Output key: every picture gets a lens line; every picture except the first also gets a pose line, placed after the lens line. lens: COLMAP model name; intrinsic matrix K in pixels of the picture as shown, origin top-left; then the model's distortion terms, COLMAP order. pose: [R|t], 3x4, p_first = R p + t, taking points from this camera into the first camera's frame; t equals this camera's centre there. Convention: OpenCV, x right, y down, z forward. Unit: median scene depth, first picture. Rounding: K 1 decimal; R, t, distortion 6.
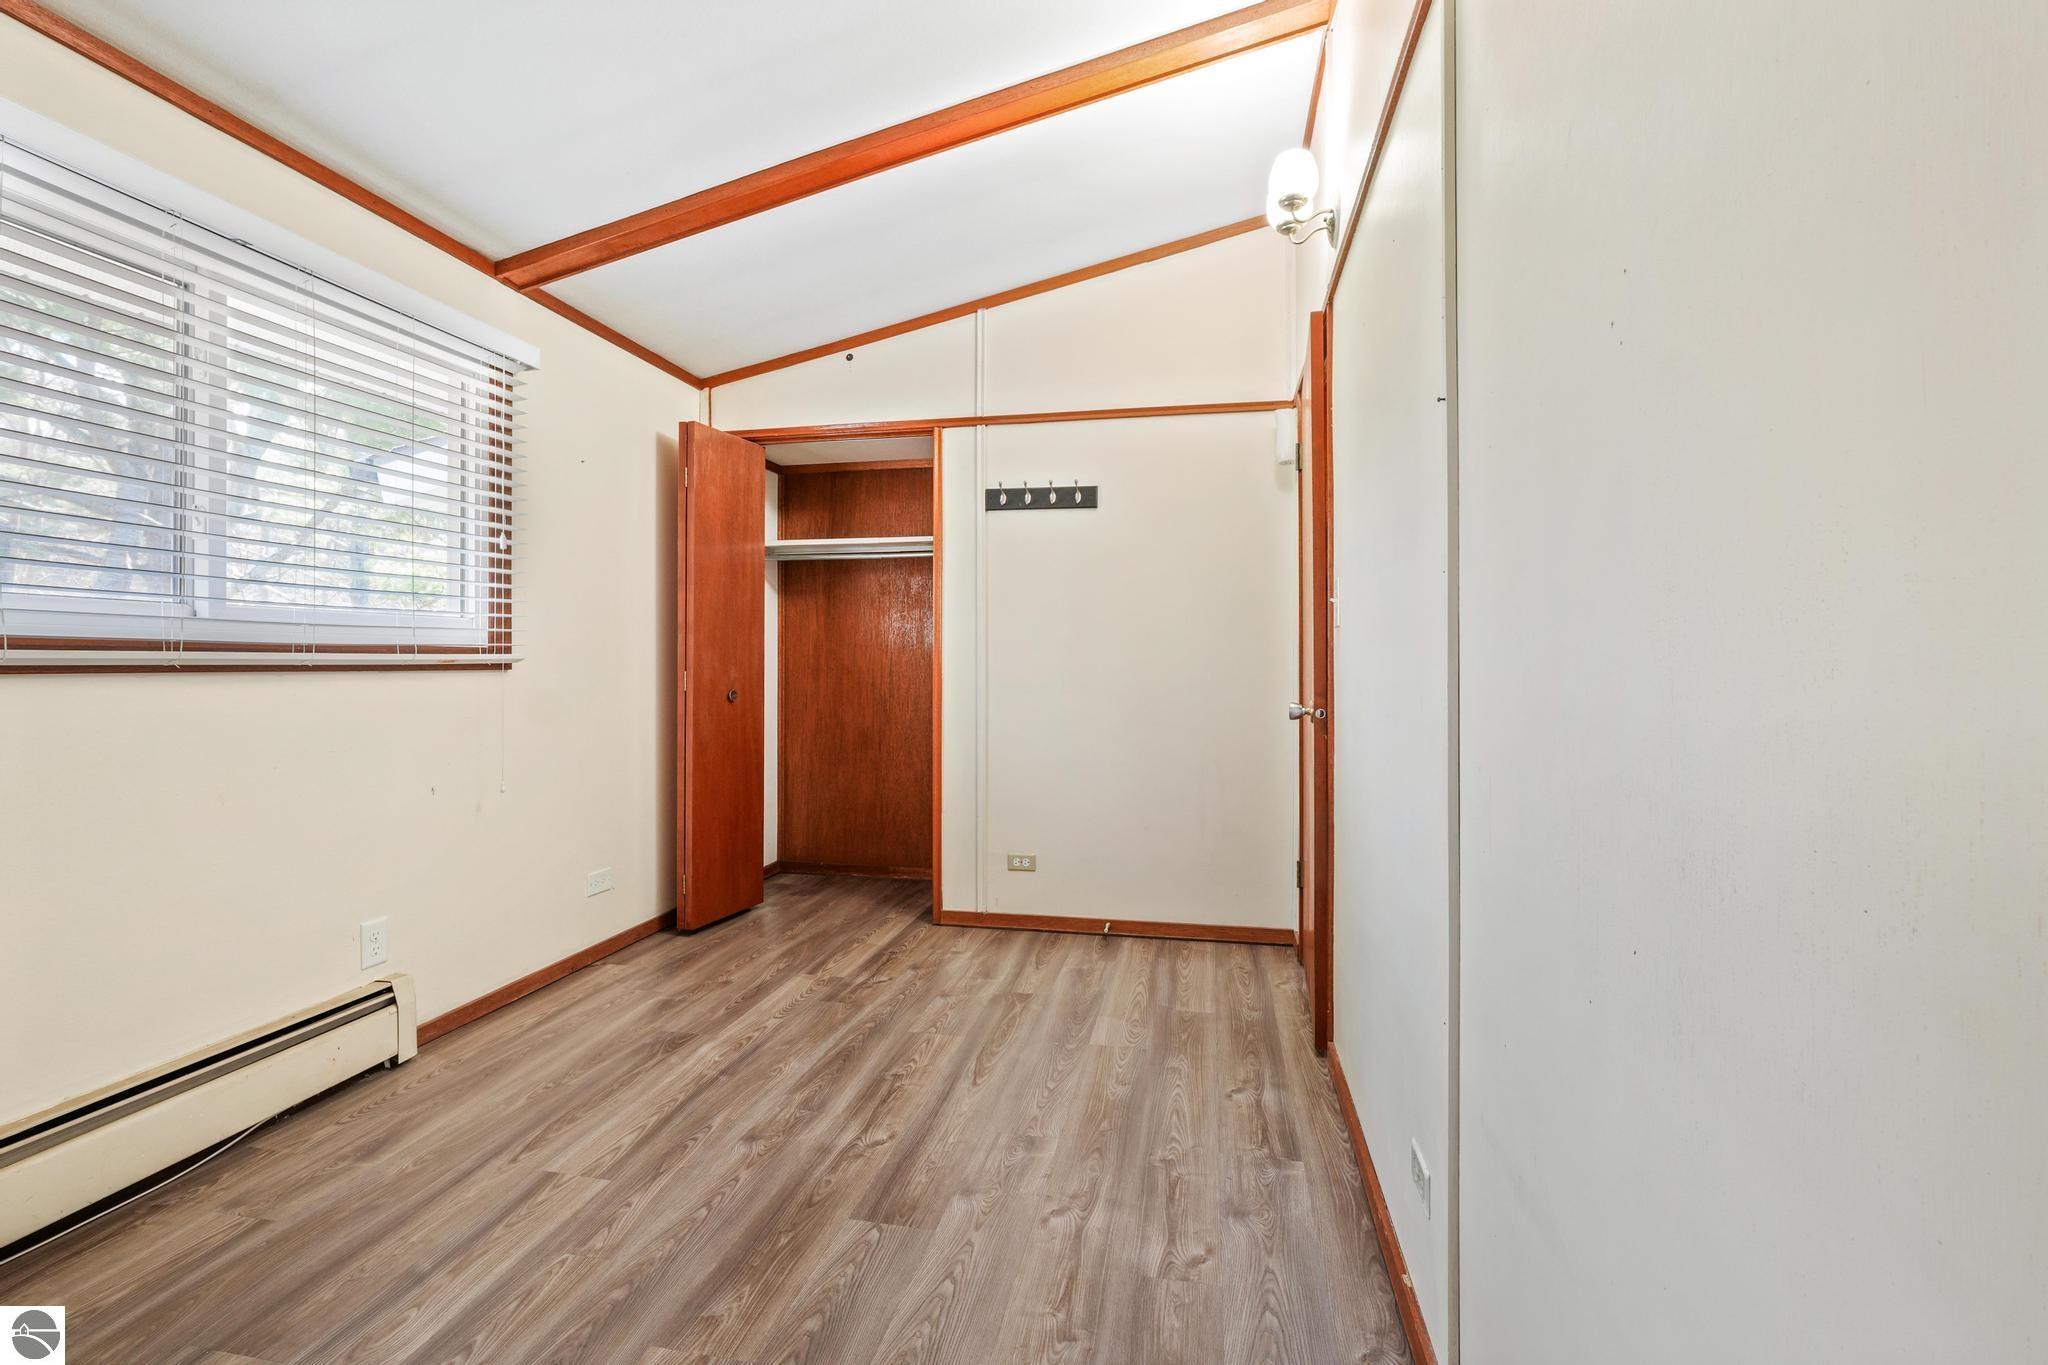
lens RADIAL K [[889.8, 0, 1020.3], [0, 889.8, 669.1], [0, 0, 1]] dist [-0.004711, 0.001193]
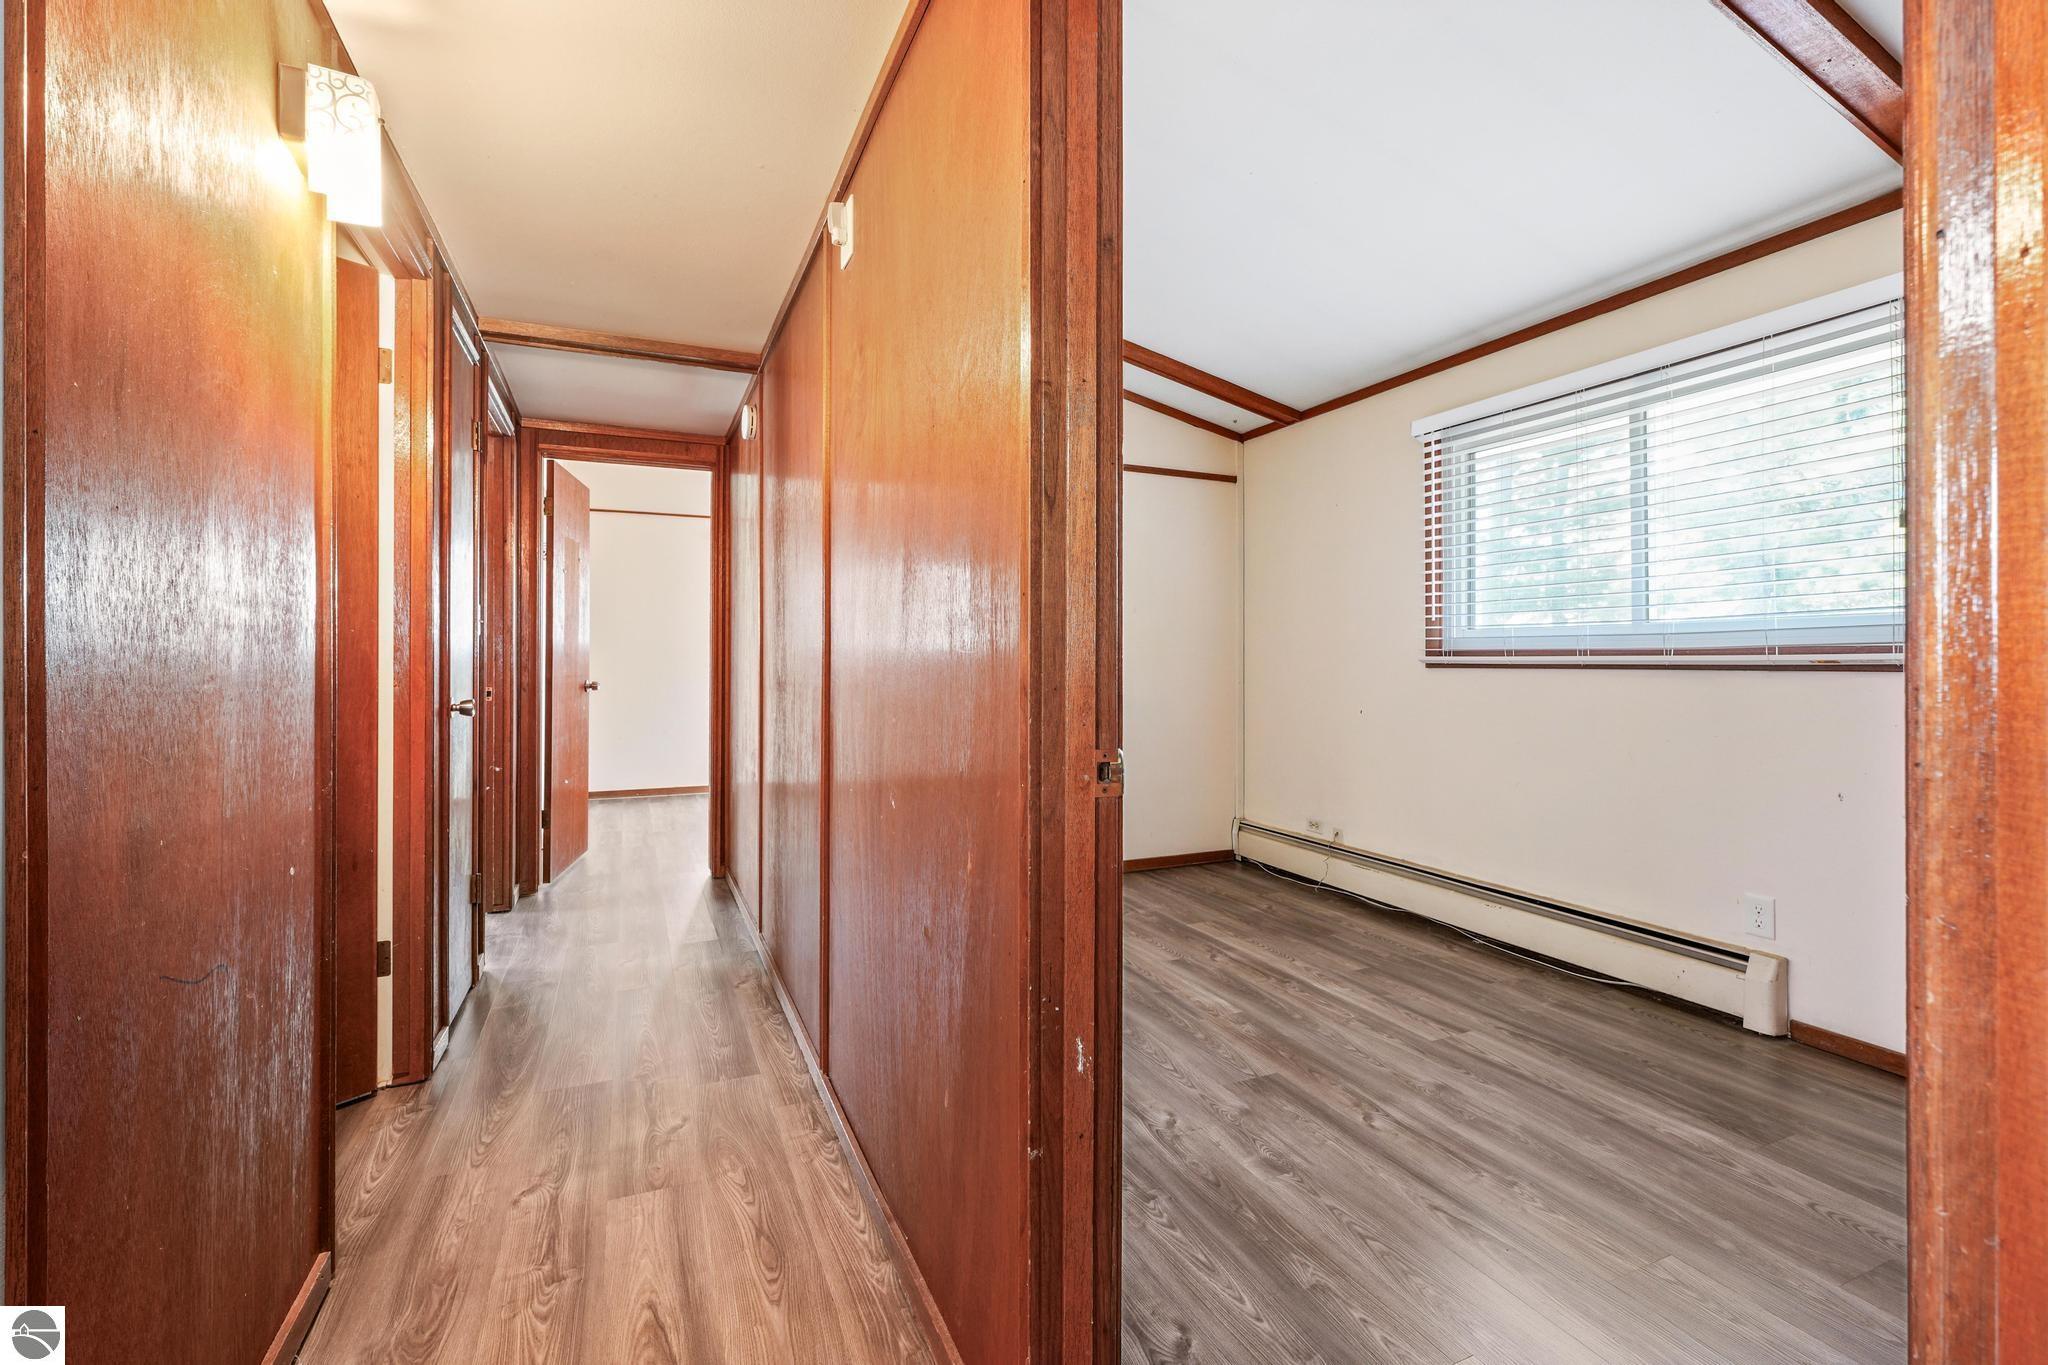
lens RADIAL K [[889.8, 0, 1022.0], [0, 889.8, 668.7], [0, 0, 1]] dist [-0.004711, 0.001193]
pose [[-0.812759, 0.002309, -0.582595, 0.825176], [-0.006552, 0.999893, 0.013103, -0.009237], [0.582563, 0.014467, -0.812657, 1.695211]]
